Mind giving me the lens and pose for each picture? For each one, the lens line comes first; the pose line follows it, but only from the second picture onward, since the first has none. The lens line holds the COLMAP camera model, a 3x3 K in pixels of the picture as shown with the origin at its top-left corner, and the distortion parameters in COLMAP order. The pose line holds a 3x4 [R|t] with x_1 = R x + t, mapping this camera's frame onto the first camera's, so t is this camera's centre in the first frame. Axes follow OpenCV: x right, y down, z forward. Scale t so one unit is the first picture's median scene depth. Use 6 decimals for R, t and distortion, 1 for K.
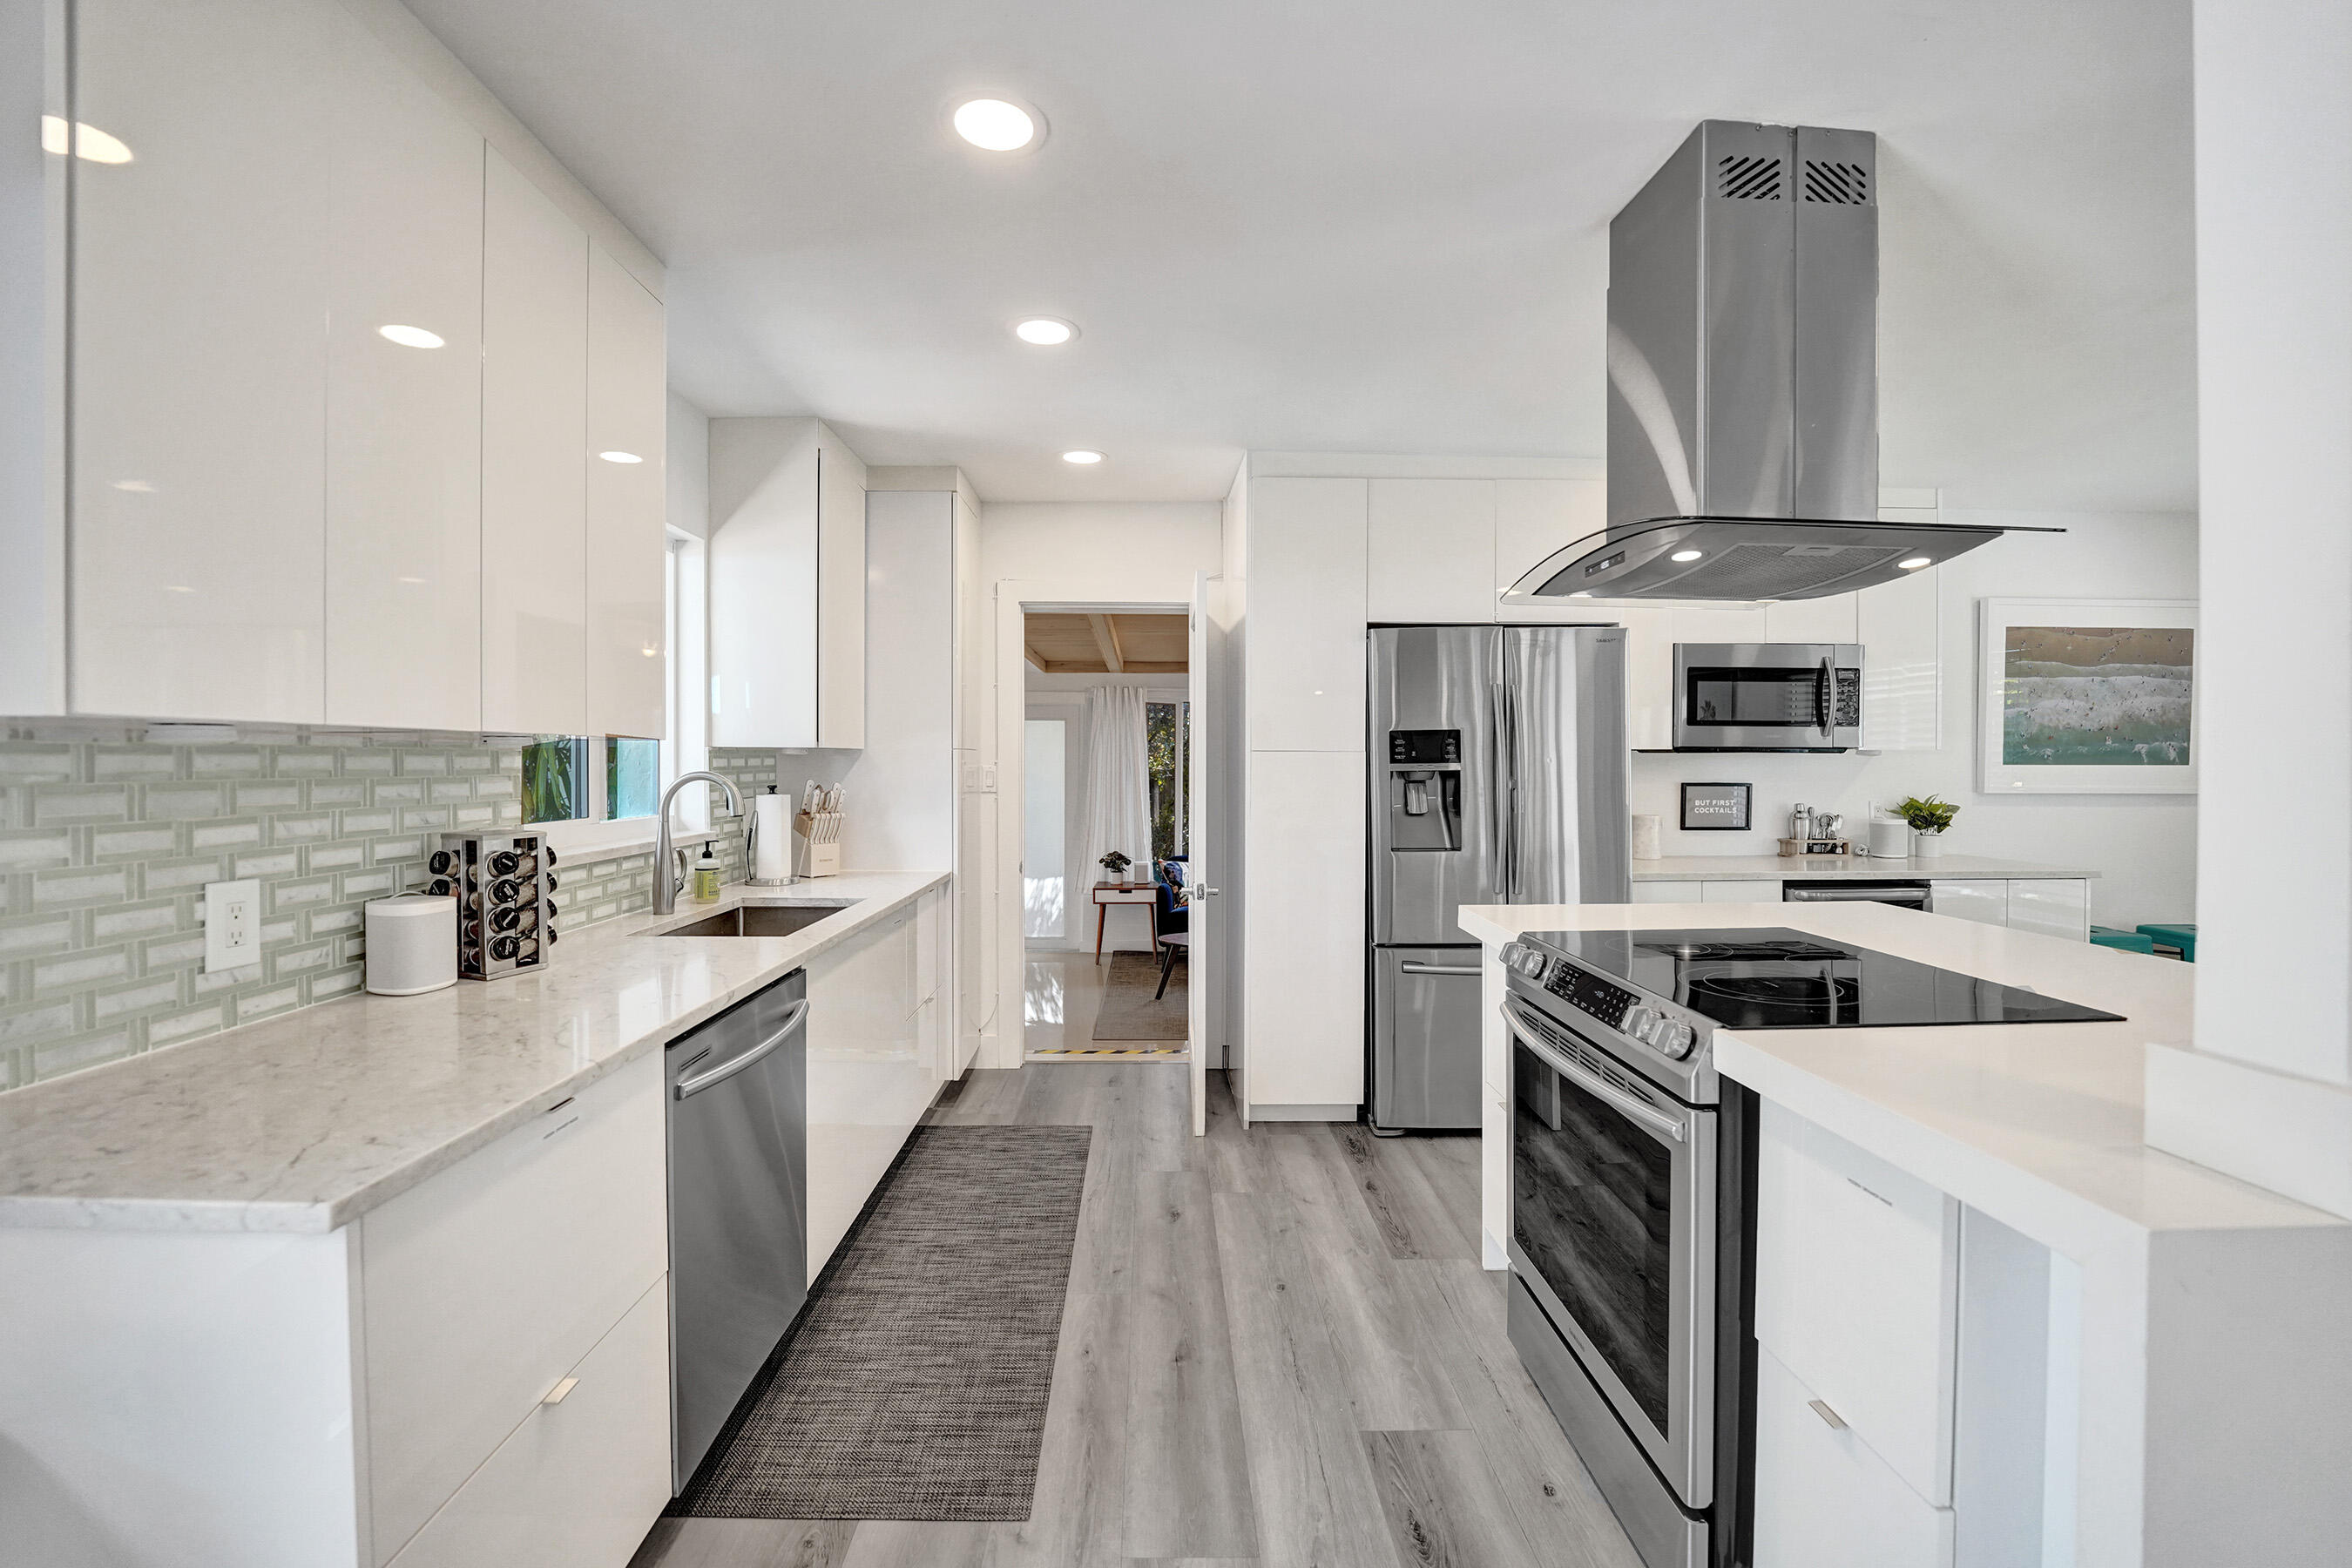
lens RADIAL K [[966.1, 0, 1166.0], [0, 966.1, 778.1], [0, 0, 1]] dist [-0.023178, 0.000303]
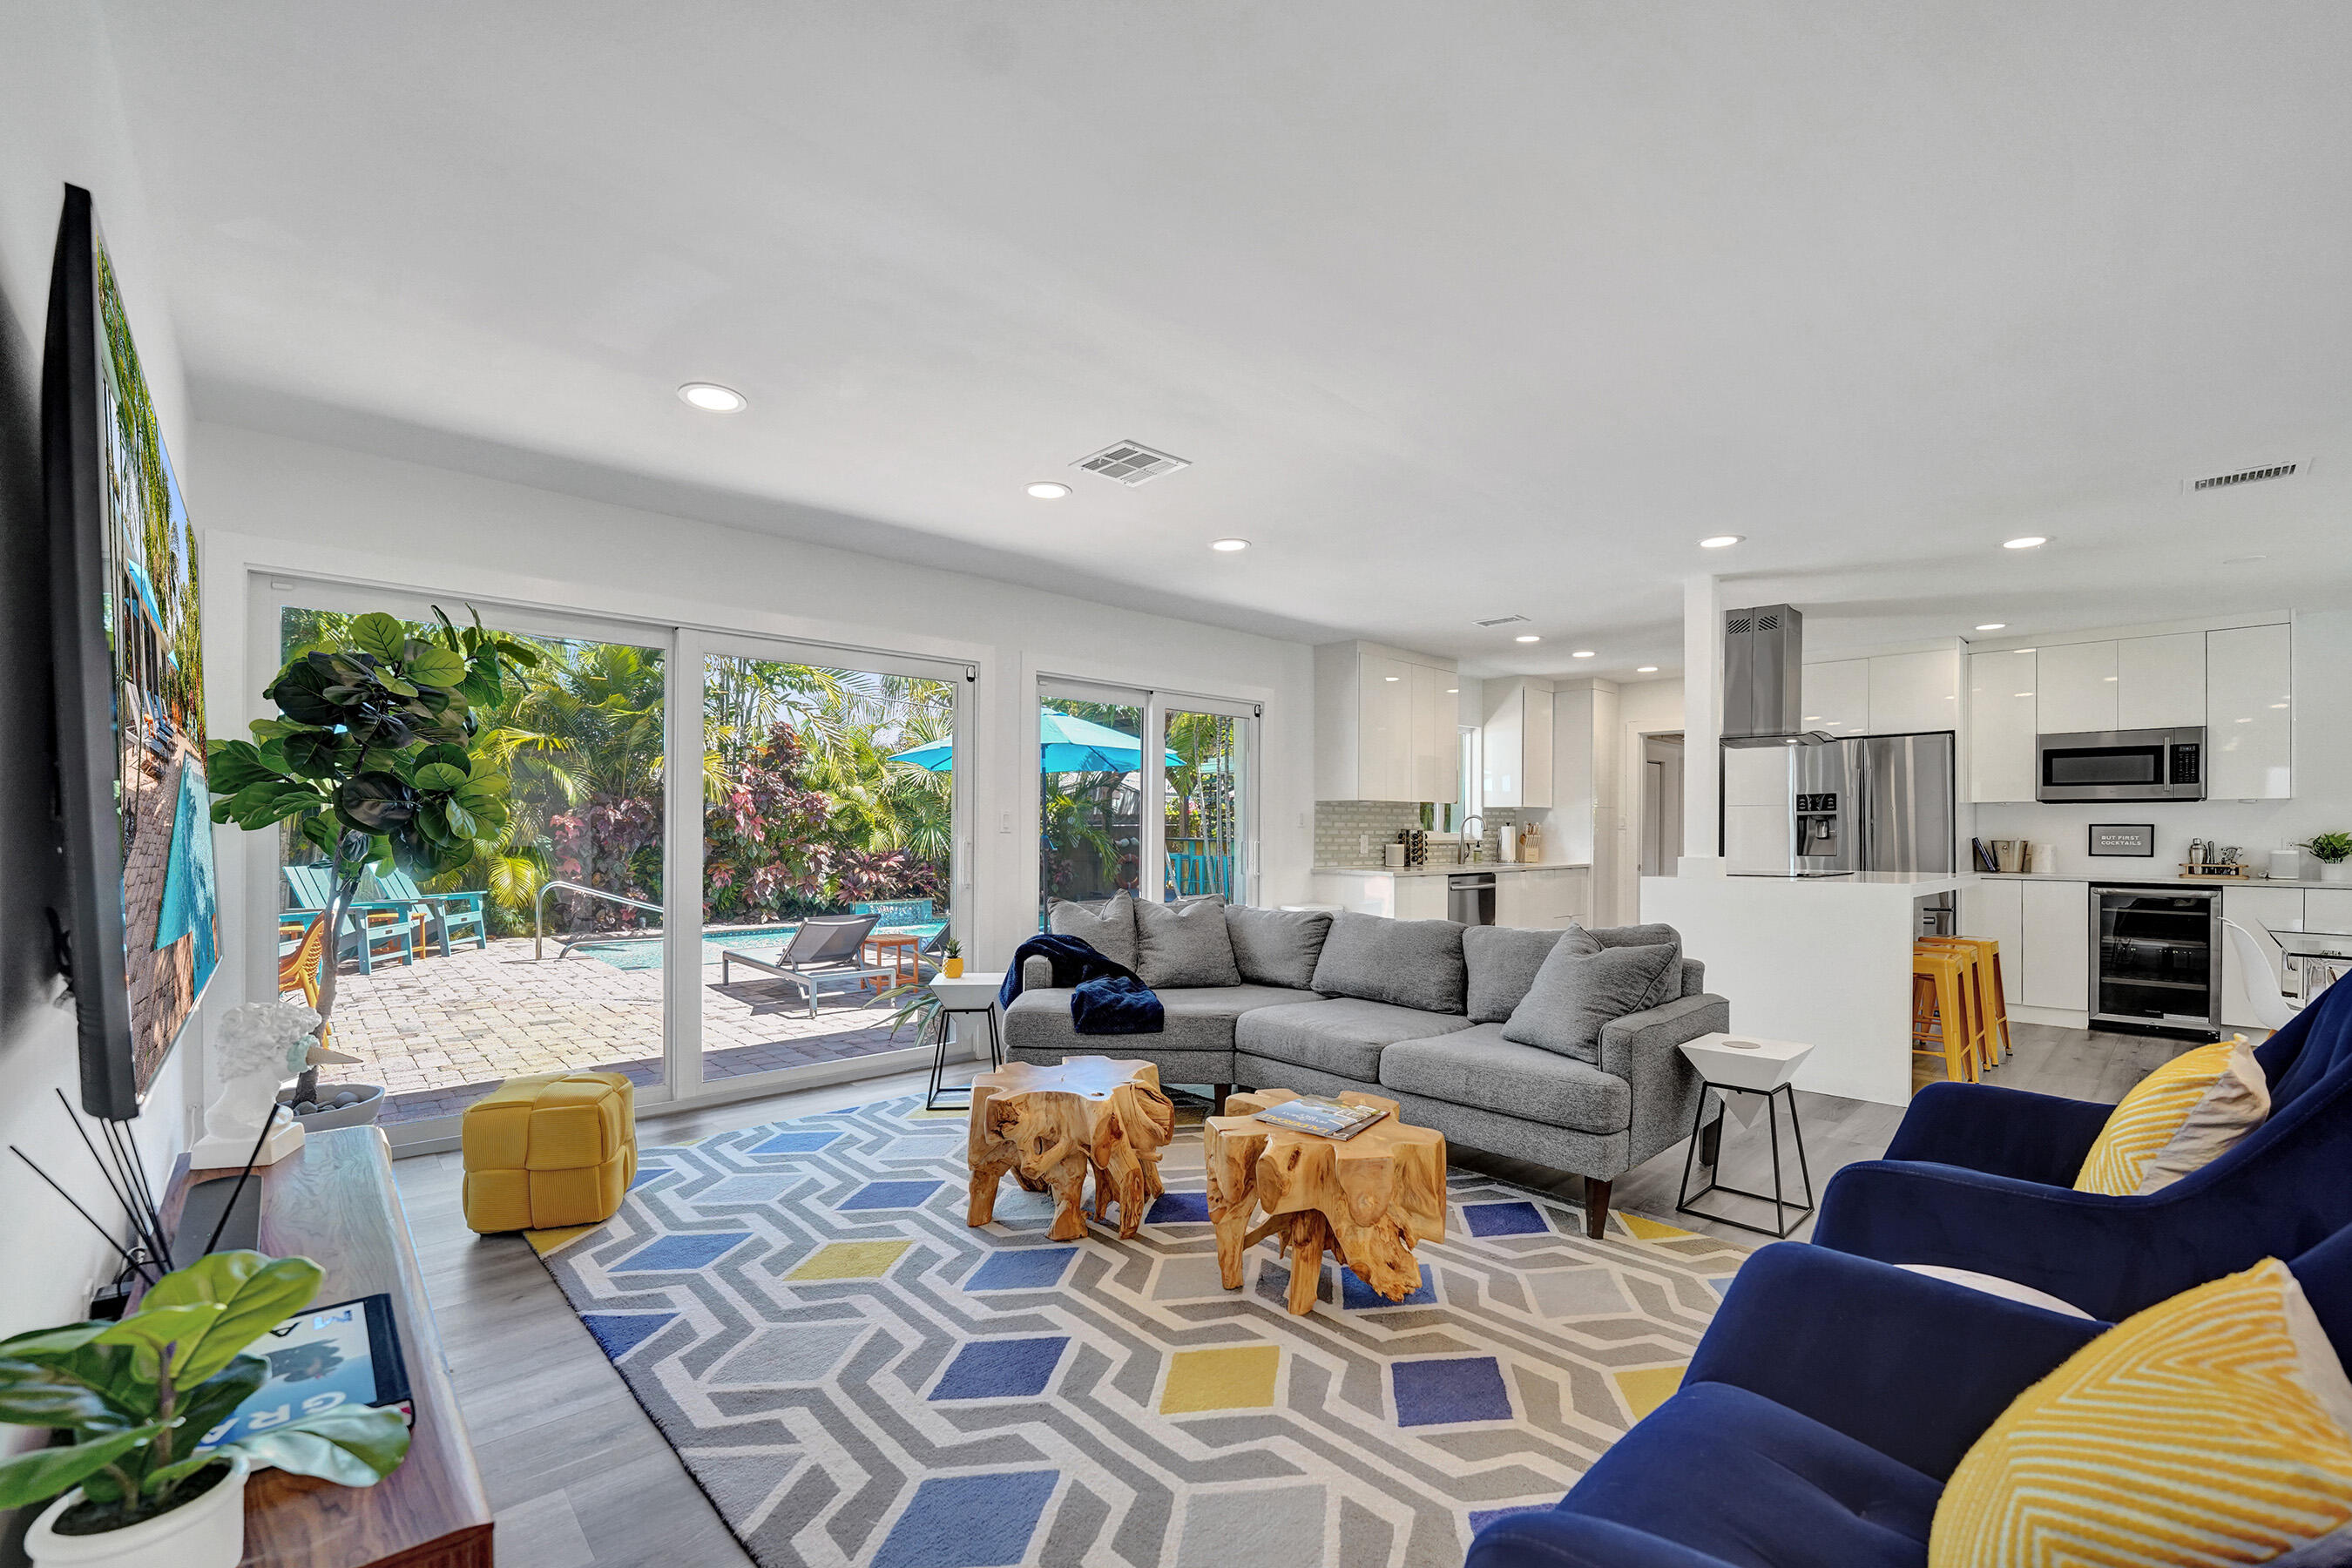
lens RADIAL K [[980.5, 0, 1187.1], [0, 980.5, 833.4], [0, 0, 1]] dist [-0.022580, -0.000092]
pose [[0.671672, 0.004831, -0.740833, 0.984216], [-0.015305, 0.999856, -0.007356, 0.072417], [0.740690, 0.016279, 0.671649, -1.421022]]
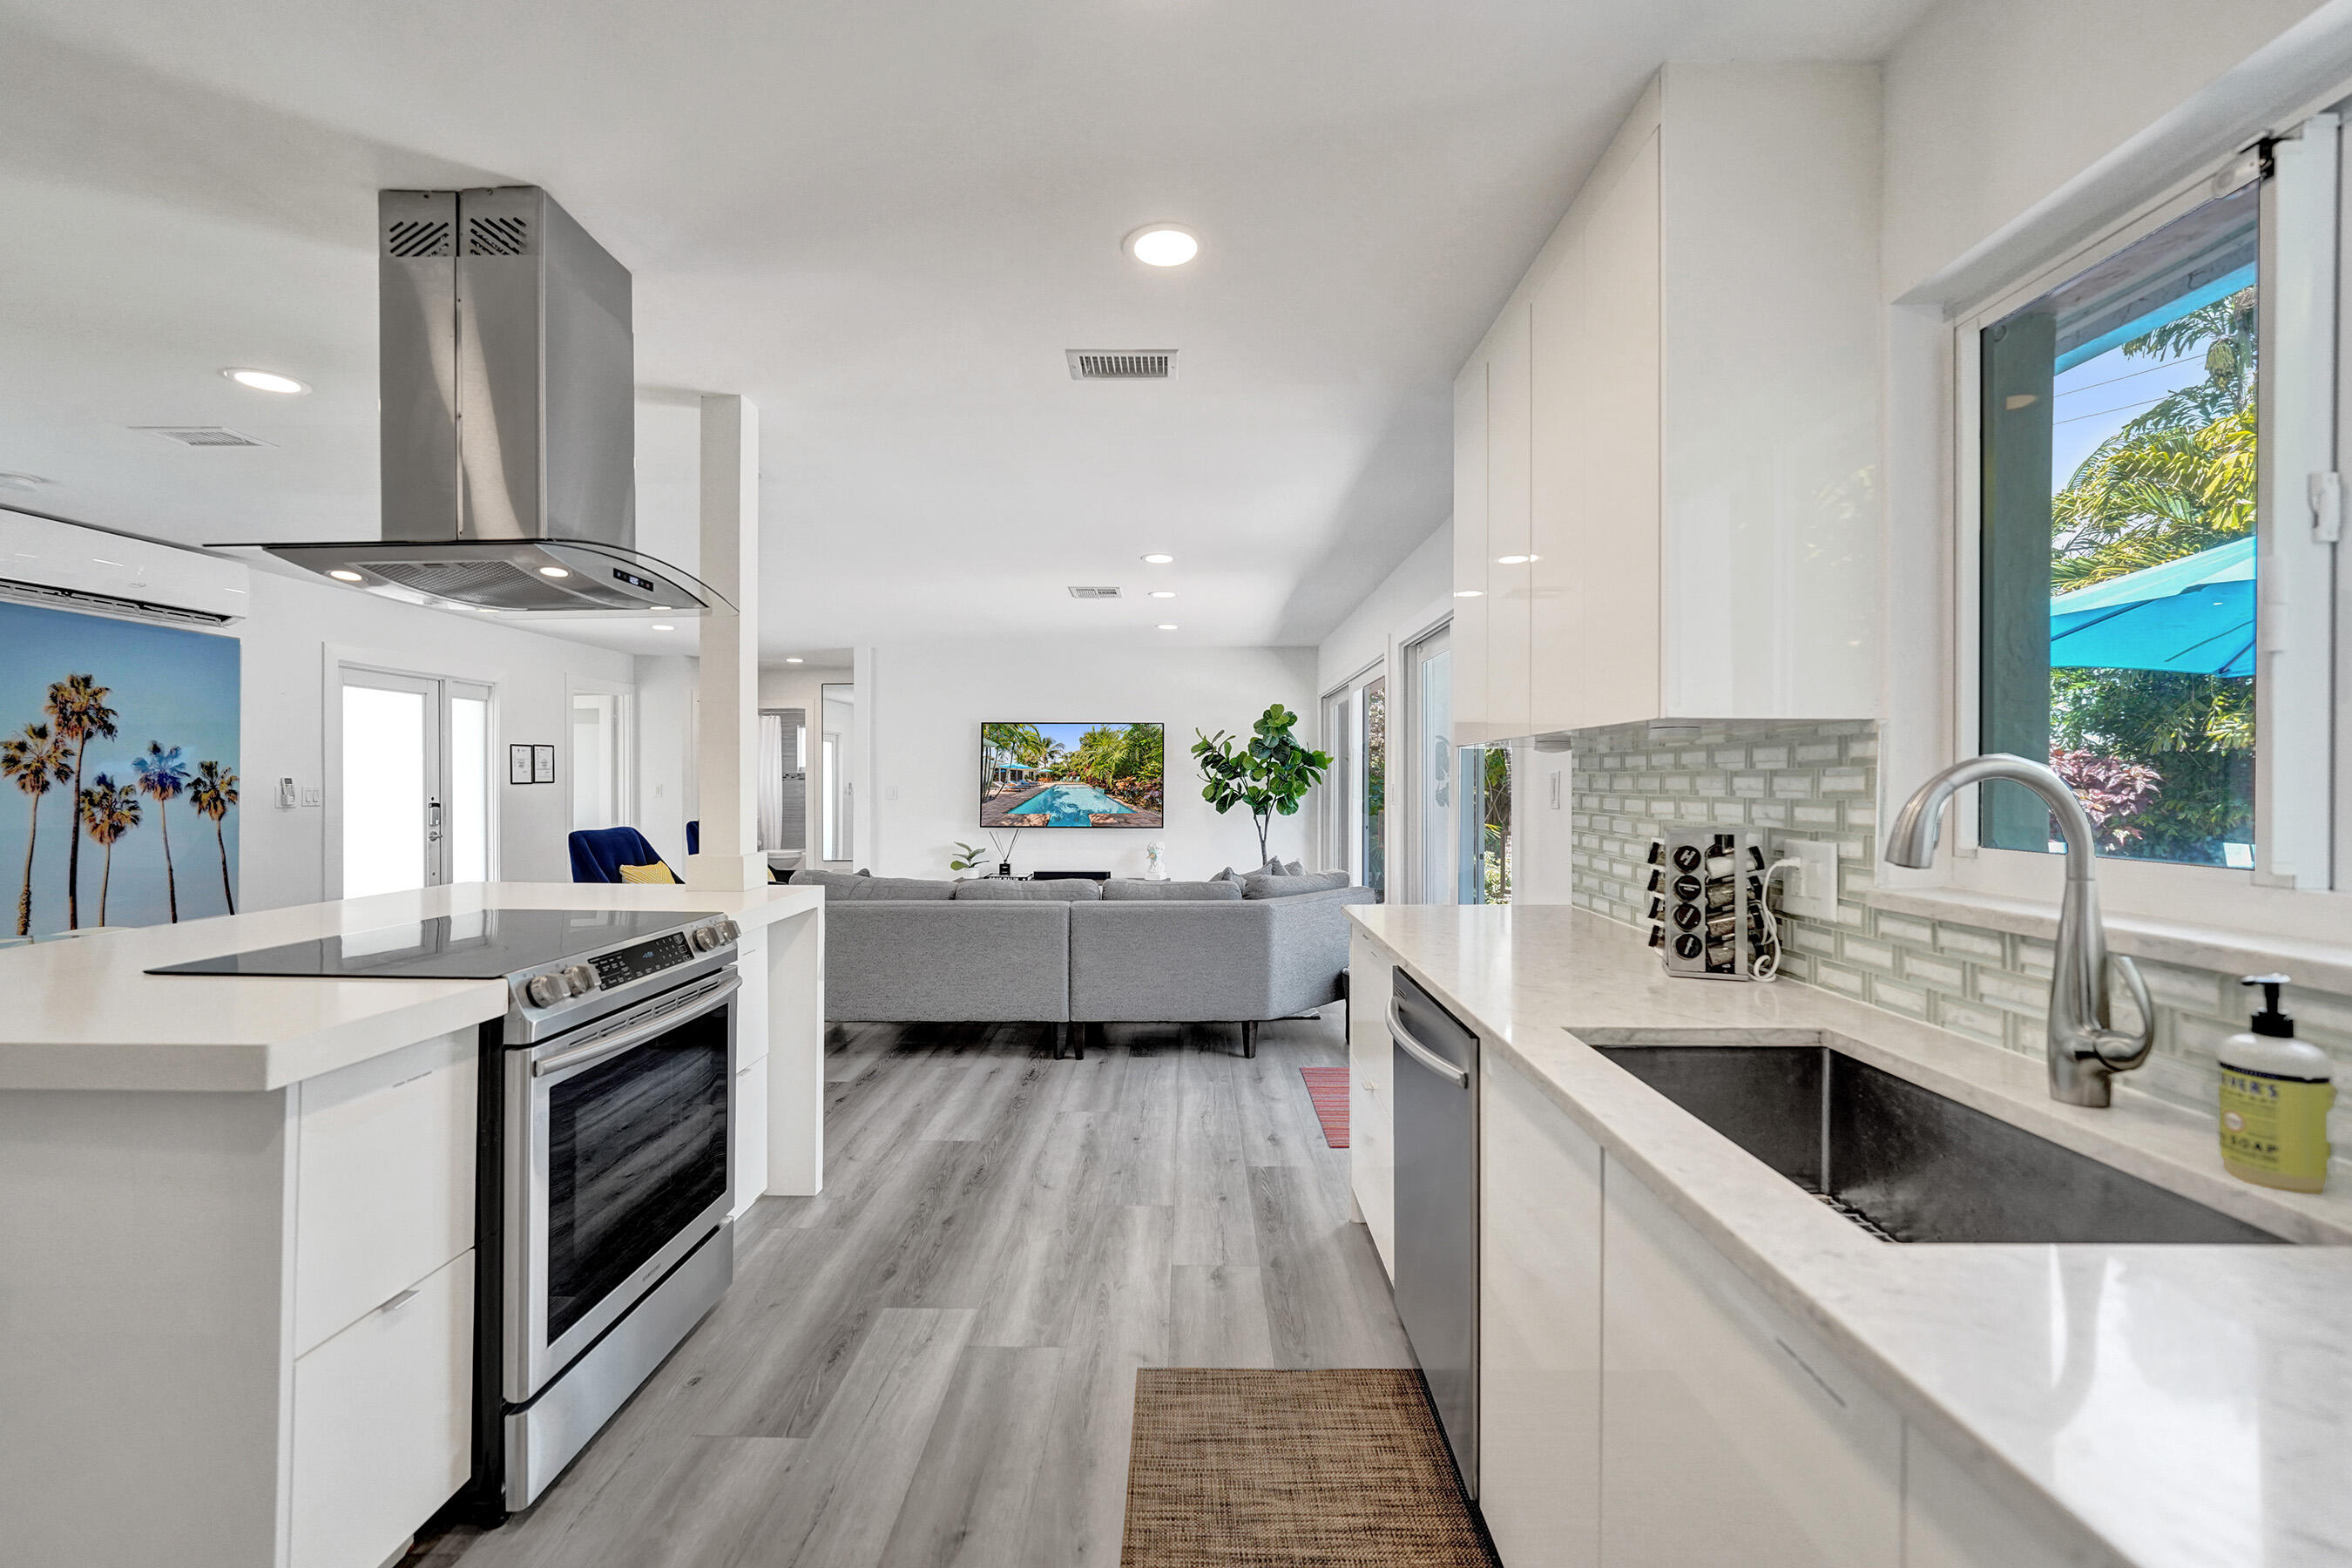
lens RADIAL K [[975.5, 0, 1181.8], [0, 975.5, 797.0], [0, 0, 1]] dist [-0.019271, 0.000492]
pose [[-0.999654, -0.001741, 0.026247, -0.129079], [-0.000897, 0.999484, 0.032111, -0.002533], [-0.026290, 0.032077, -0.999140, 1.238905]]
